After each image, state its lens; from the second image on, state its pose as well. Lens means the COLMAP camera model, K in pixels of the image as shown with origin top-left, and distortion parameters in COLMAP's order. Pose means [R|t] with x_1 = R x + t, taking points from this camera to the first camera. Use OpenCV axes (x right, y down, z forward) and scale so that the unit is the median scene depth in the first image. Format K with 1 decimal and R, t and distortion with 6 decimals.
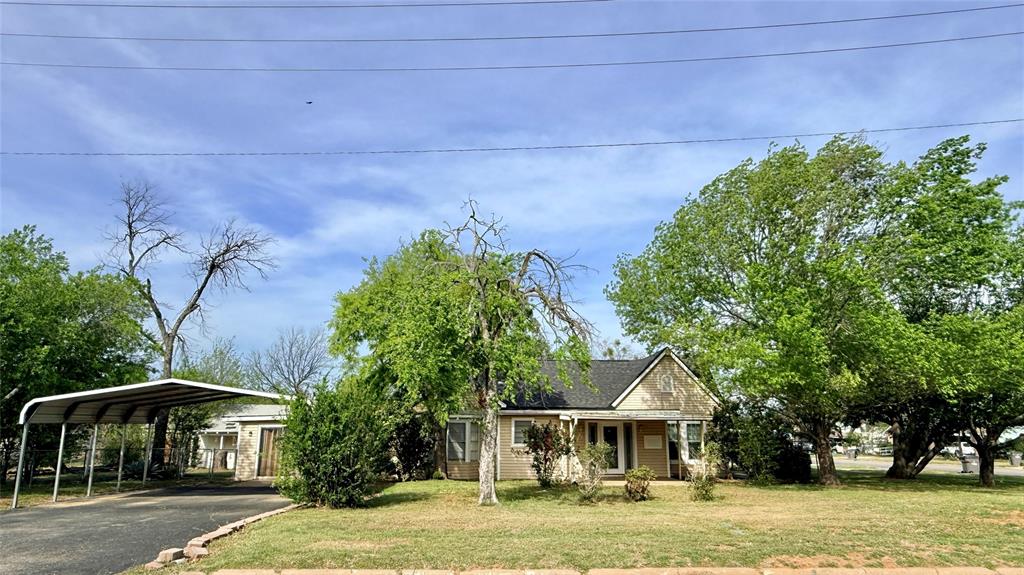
lens RADIAL K [[655.1, 0, 510.1], [0, 655.1, 289.5], [0, 0, 1]] dist [-0.000492, -0.002747]
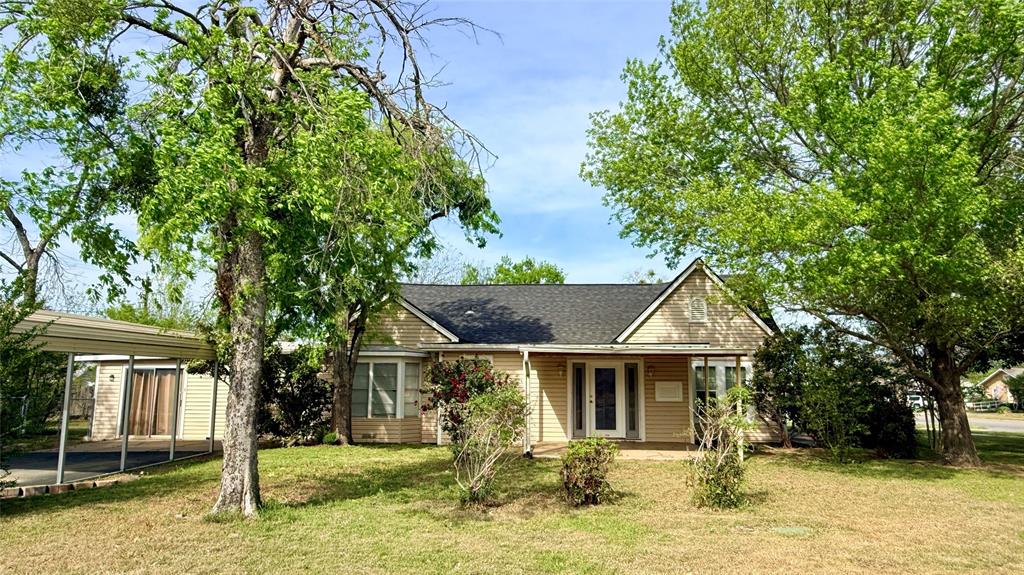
lens RADIAL K [[655.1, 0, 510.1], [0, 655.1, 289.5], [0, 0, 1]] dist [-0.000492, -0.002747]
pose [[0.995736, -0.009459, -0.091759, 0.117599], [0.015885, 0.997452, 0.069547, 0.078690], [0.090867, -0.070708, 0.993350, 0.323072]]
